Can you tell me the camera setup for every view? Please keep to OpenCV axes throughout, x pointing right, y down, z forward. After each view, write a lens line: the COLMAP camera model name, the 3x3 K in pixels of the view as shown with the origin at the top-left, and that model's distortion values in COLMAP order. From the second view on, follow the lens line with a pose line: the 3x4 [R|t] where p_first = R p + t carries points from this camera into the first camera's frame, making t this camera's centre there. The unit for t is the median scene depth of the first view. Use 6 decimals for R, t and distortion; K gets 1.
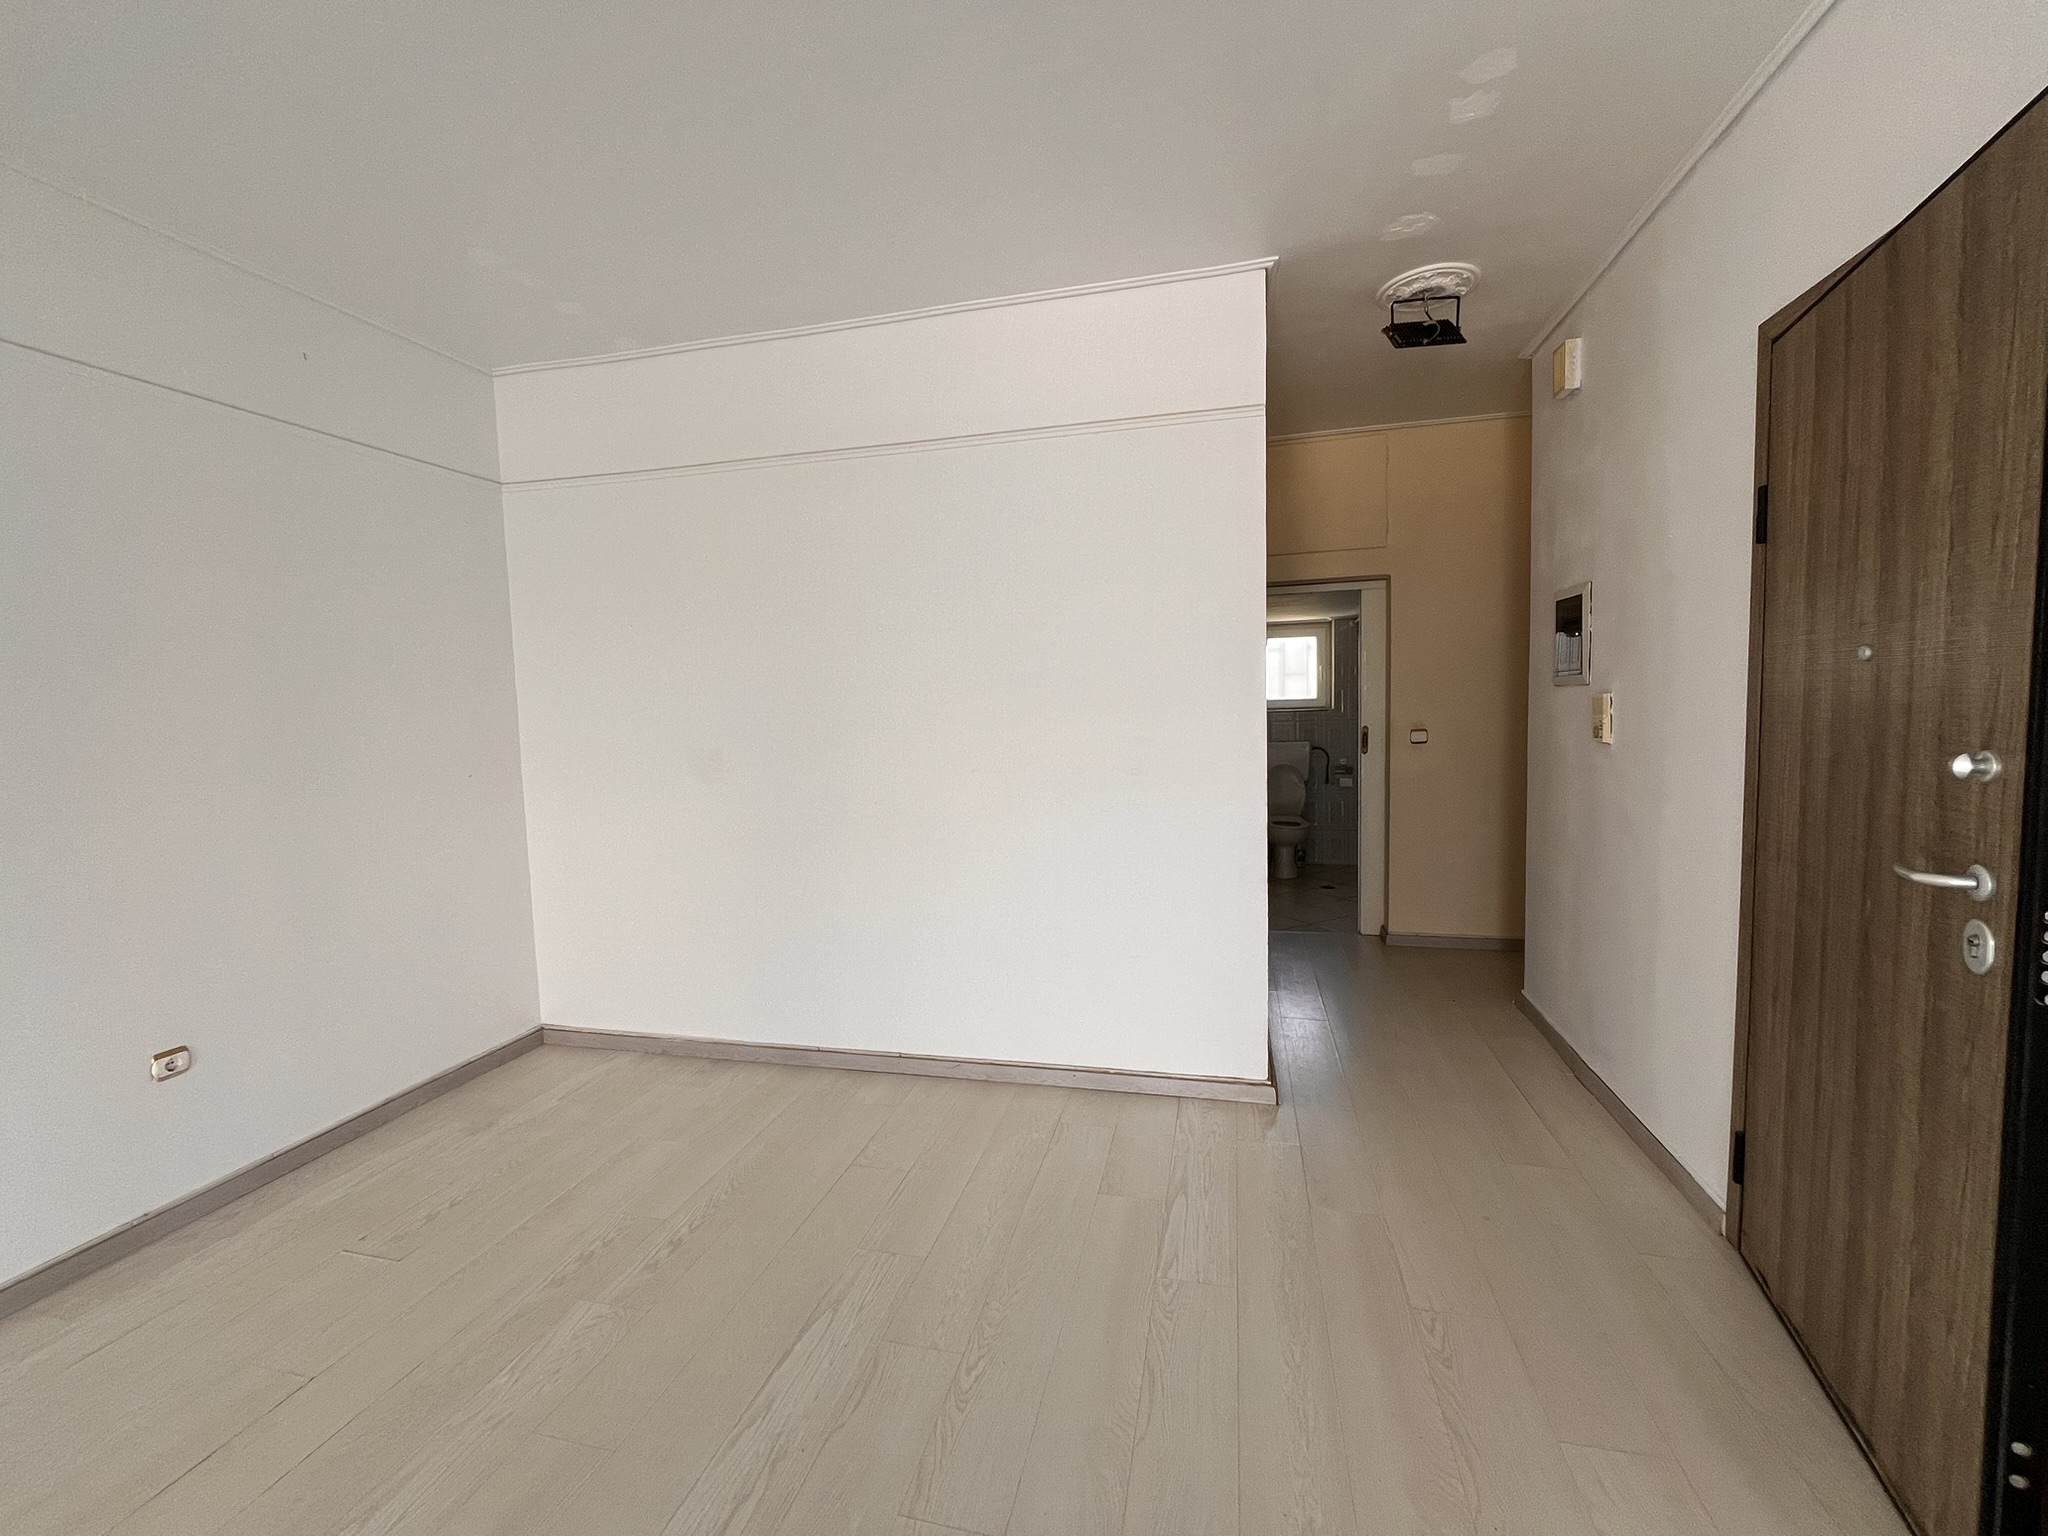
lens RADIAL K [[831.9, 0, 1025.0], [0, 831.9, 765.3], [0, 0, 1]] dist [-0.001893, -0.000324]
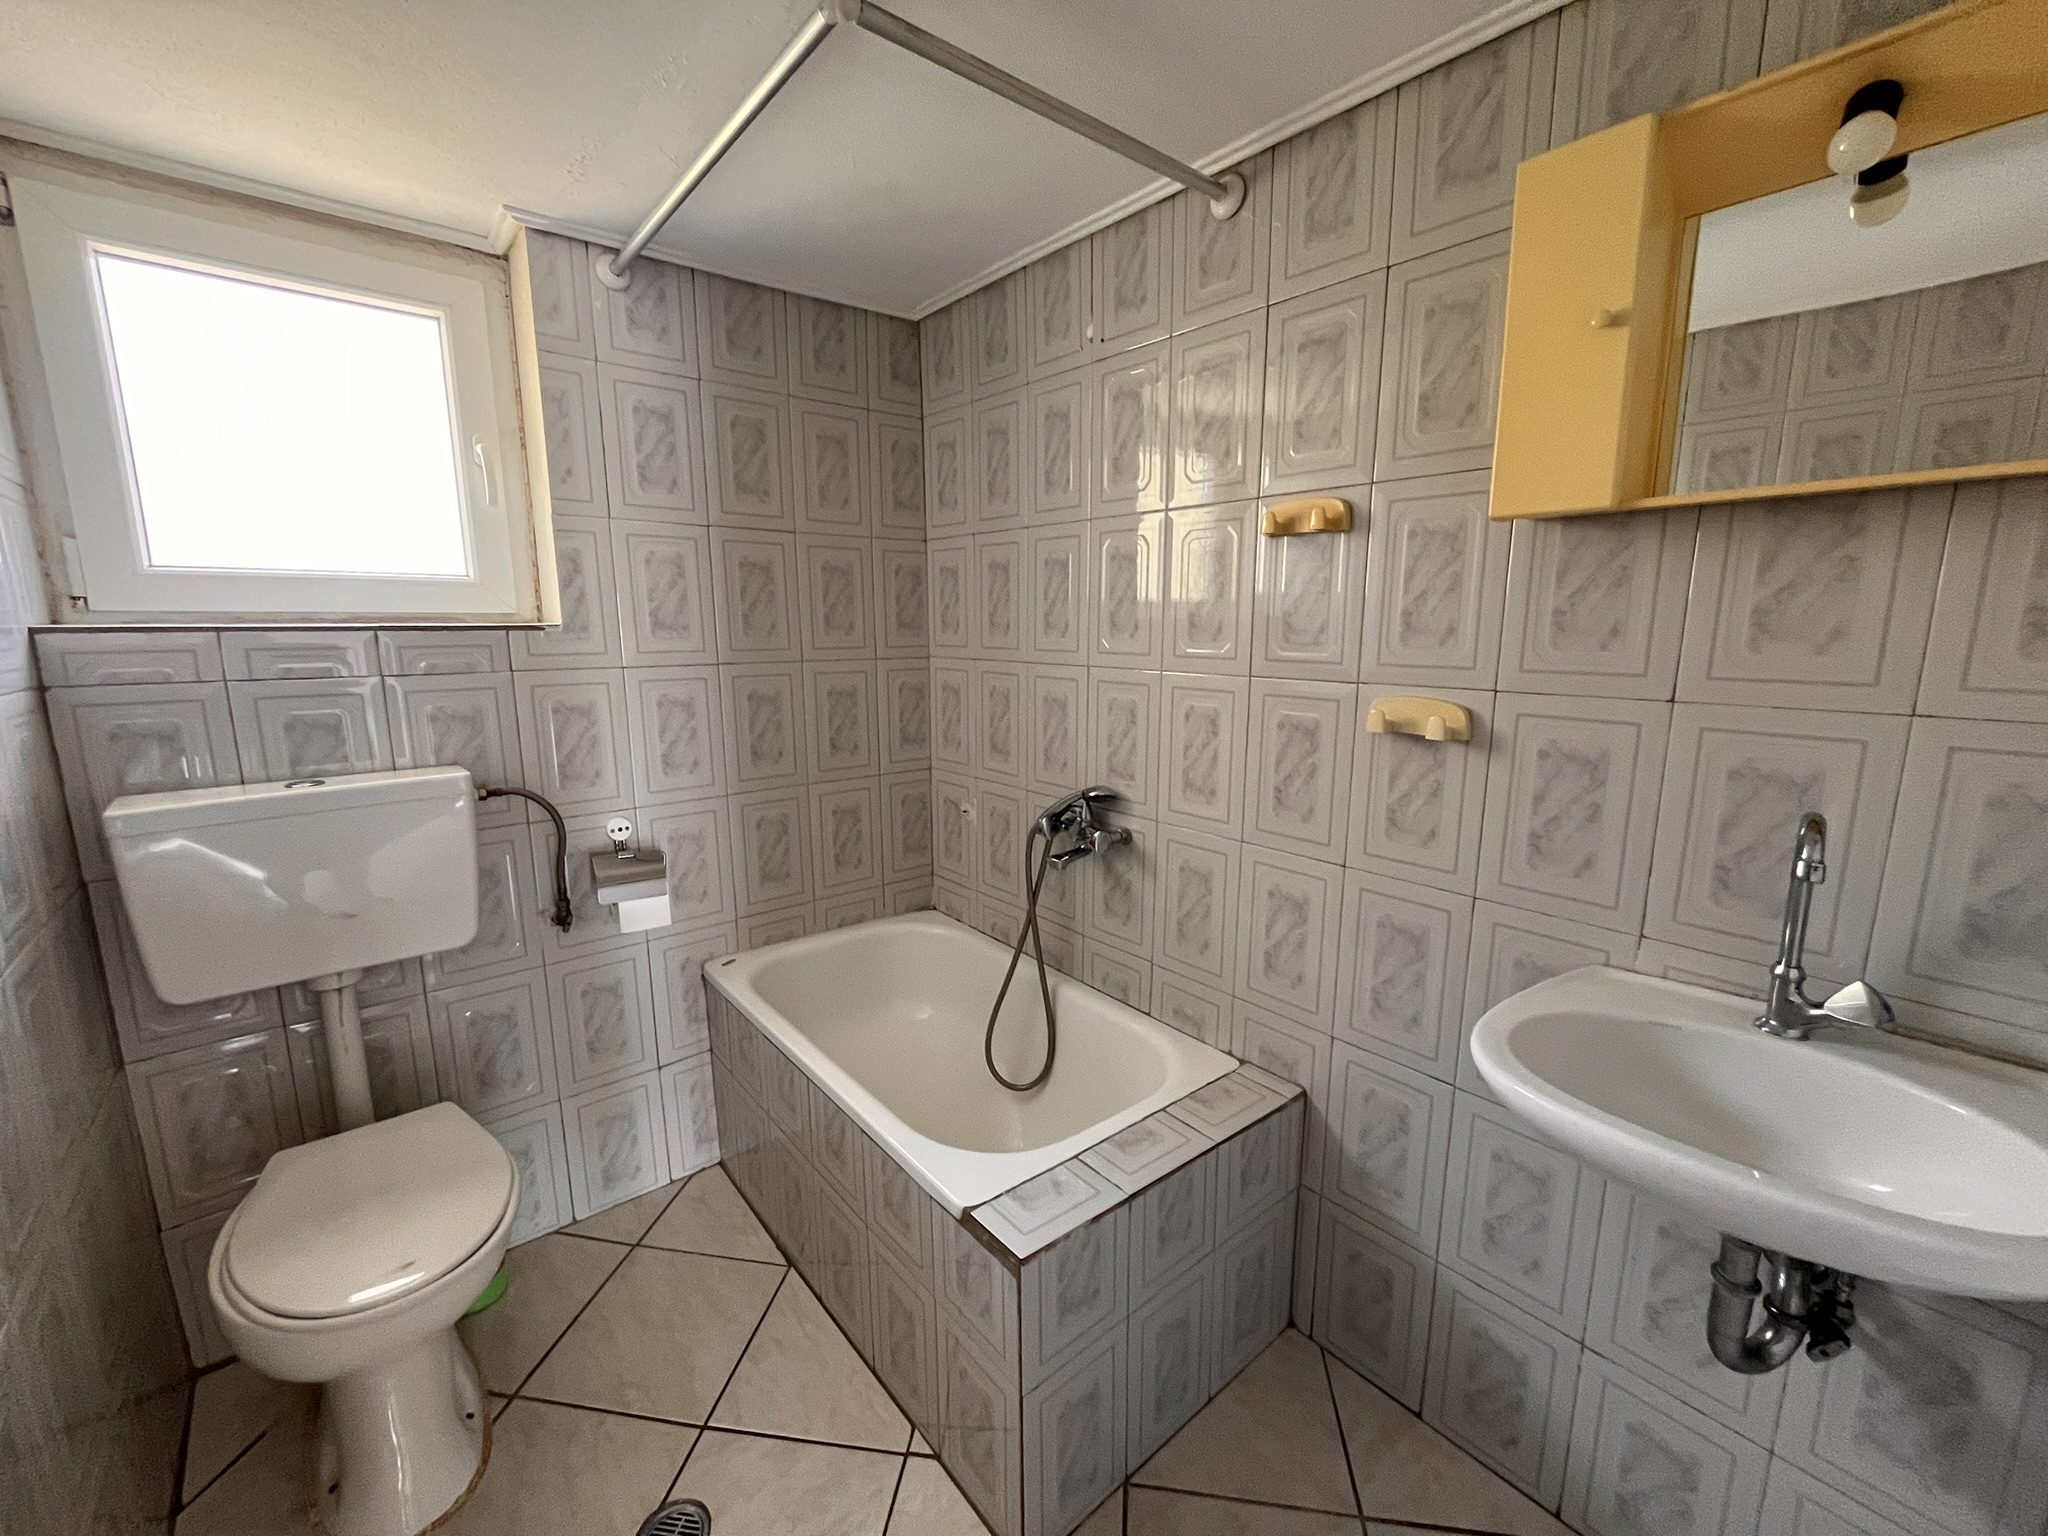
lens RADIAL K [[831.9, 0, 1022.8], [0, 831.9, 768.1], [0, 0, 1]] dist [-0.001893, -0.000324]
pose [[0.592785, -0.114677, 0.797154, 0.491342], [0.042347, 0.992879, 0.111343, -0.088363], [-0.804247, -0.032245, 0.593420, 1.448066]]
